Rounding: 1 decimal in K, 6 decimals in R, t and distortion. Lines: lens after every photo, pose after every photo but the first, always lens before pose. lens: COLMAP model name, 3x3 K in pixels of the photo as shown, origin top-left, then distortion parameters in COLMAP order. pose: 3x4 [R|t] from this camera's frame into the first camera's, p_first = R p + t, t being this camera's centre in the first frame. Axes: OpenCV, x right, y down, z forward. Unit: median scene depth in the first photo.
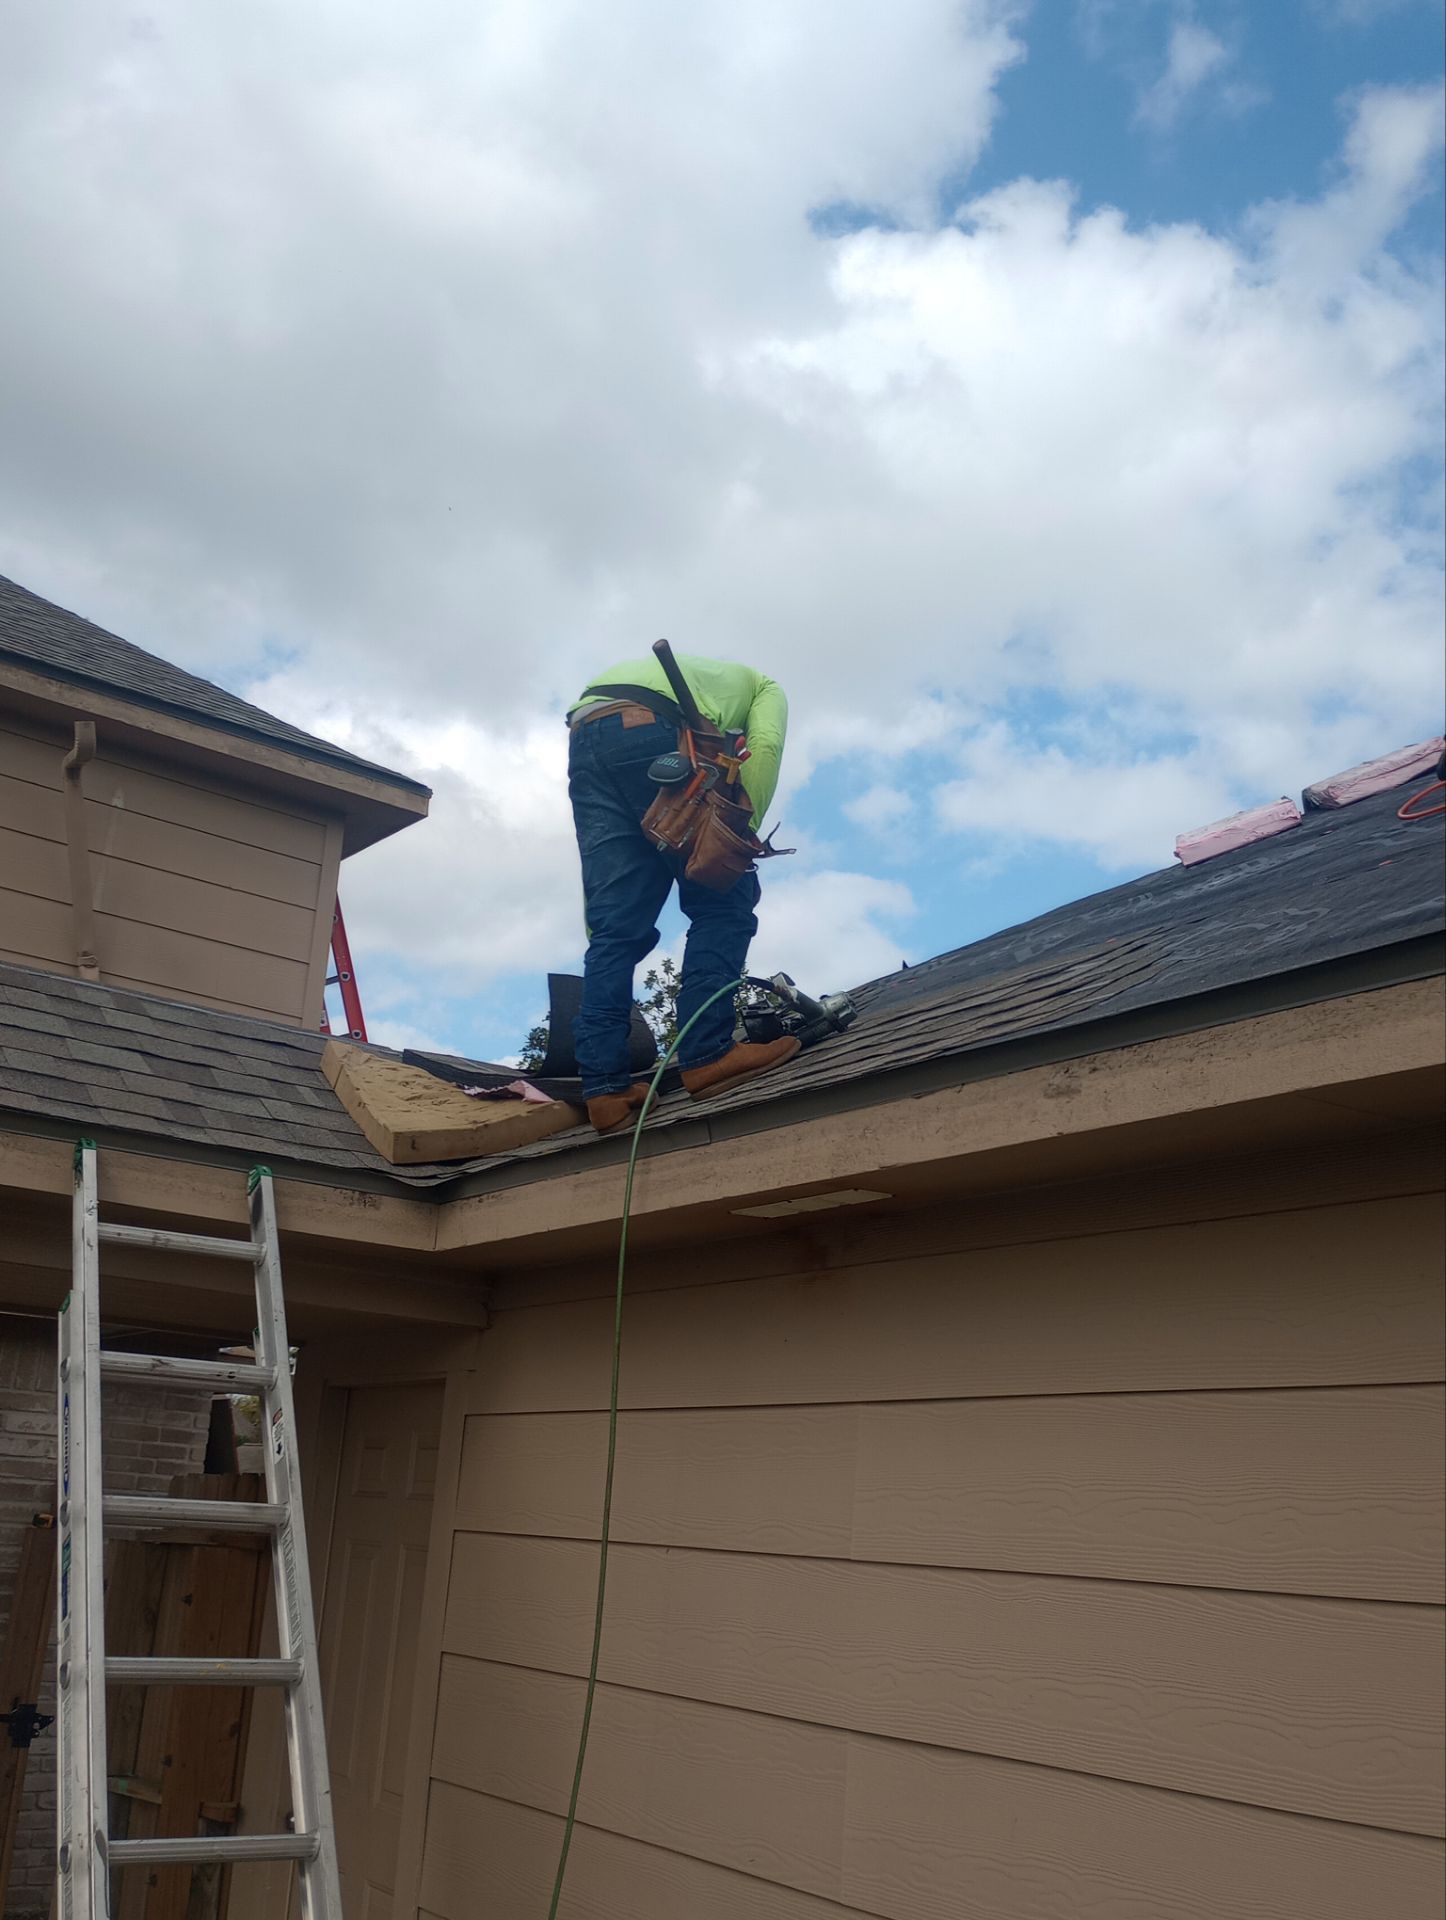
lens RADIAL K [[1943.6, 0, 712.7], [0, 1943.6, 959.5], [0, 0, 1]] dist [0.067819, -0.062991]
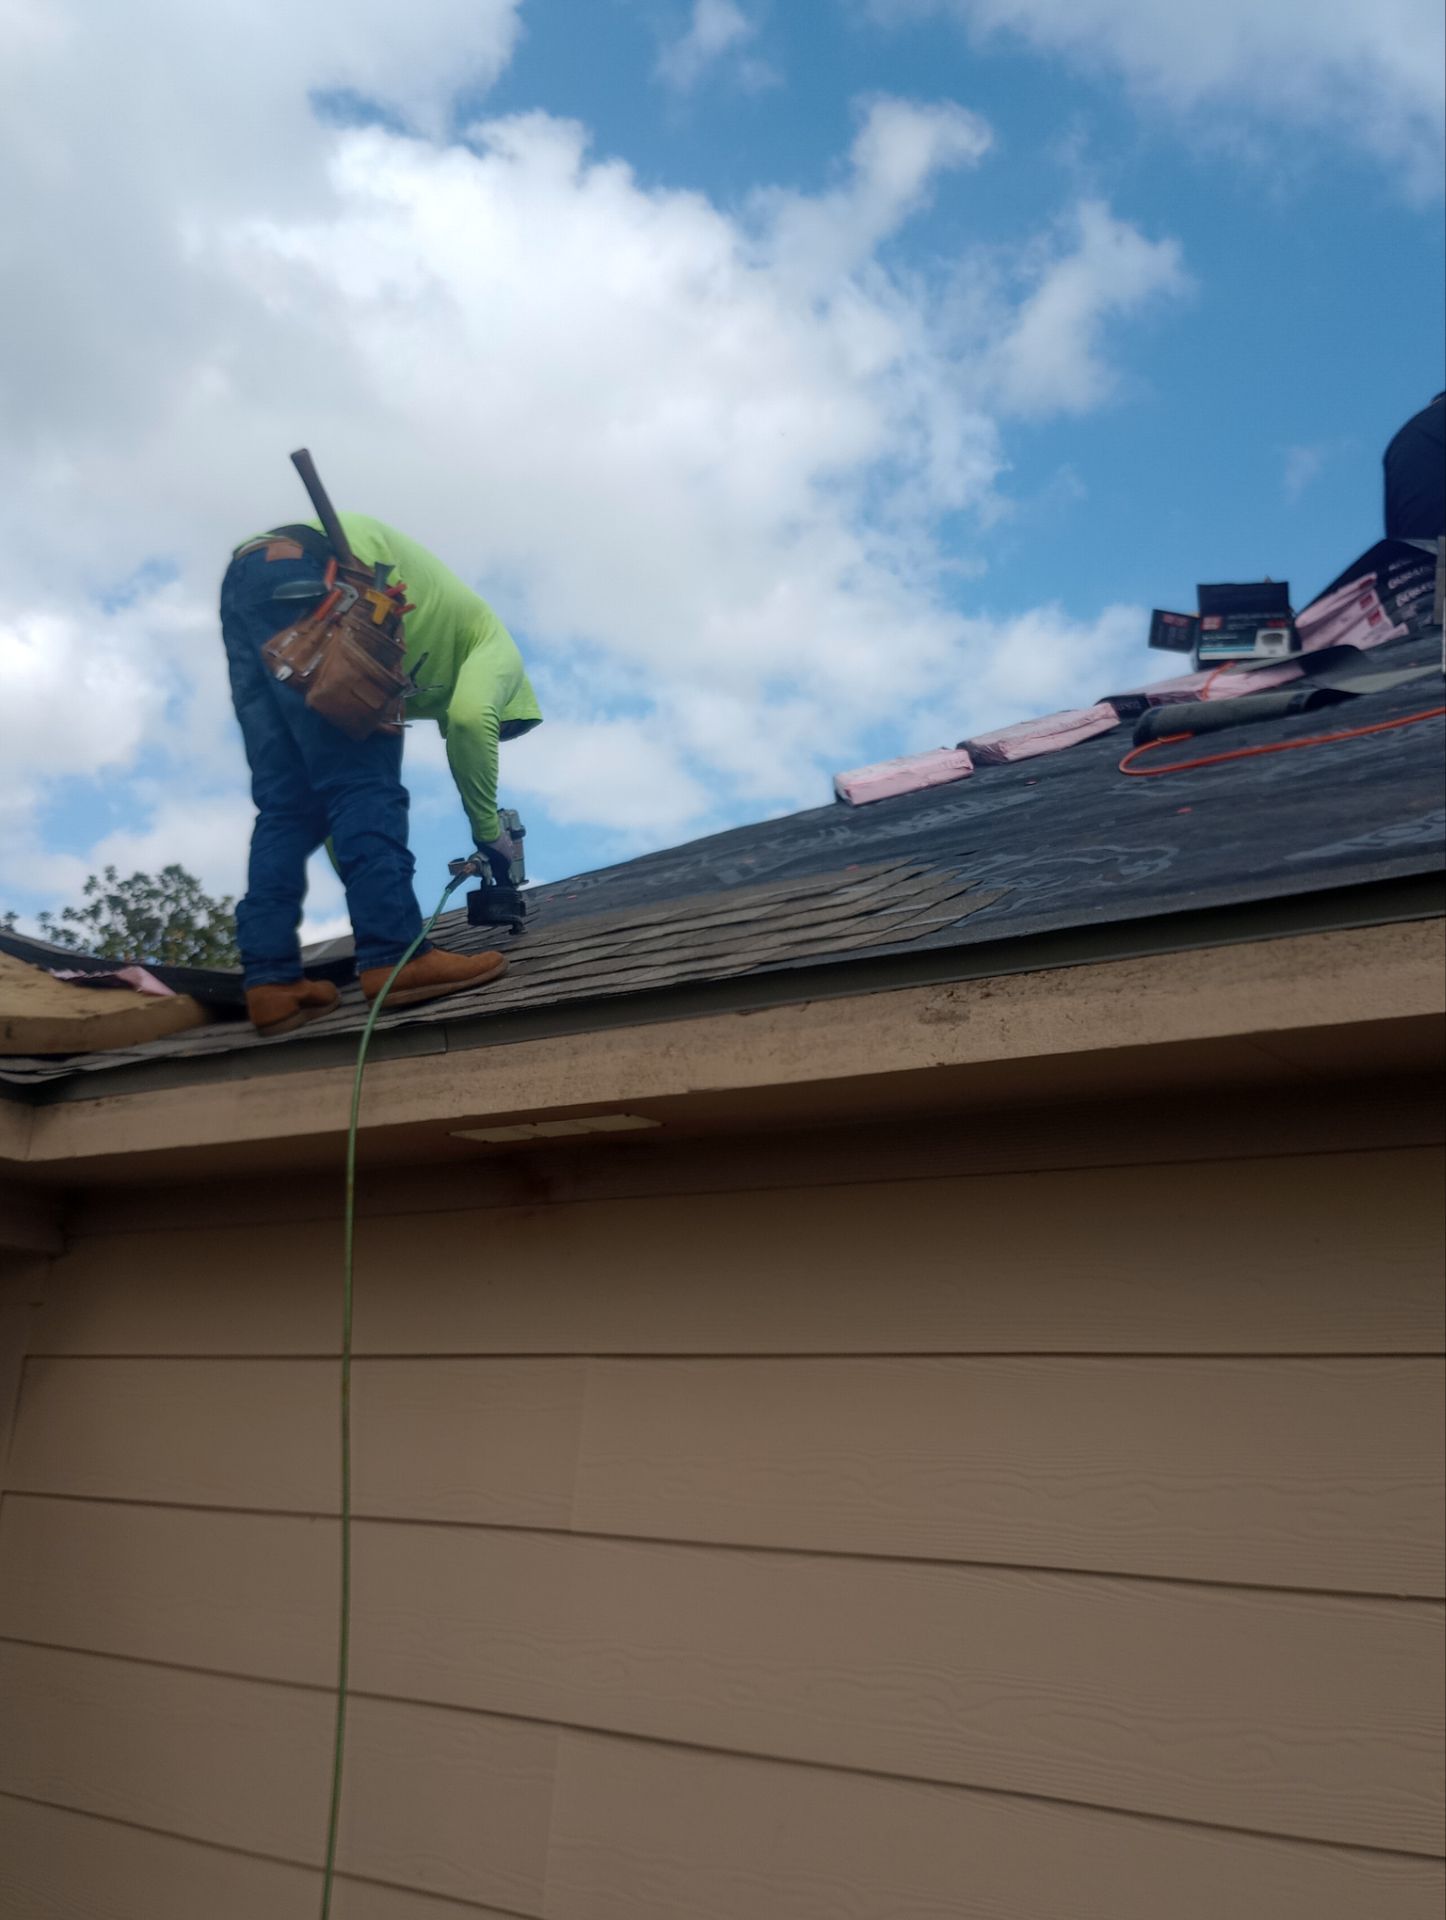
lens RADIAL K [[1955.0, 0, 724.2], [0, 1955.0, 954.3], [0, 0, 1]] dist [0.061364, -0.019667]
pose [[0.948329, 0.086900, 0.305156, -0.119270], [-0.094205, 0.995510, 0.009265, 0.025078], [-0.302980, -0.037534, 0.952257, 0.110838]]
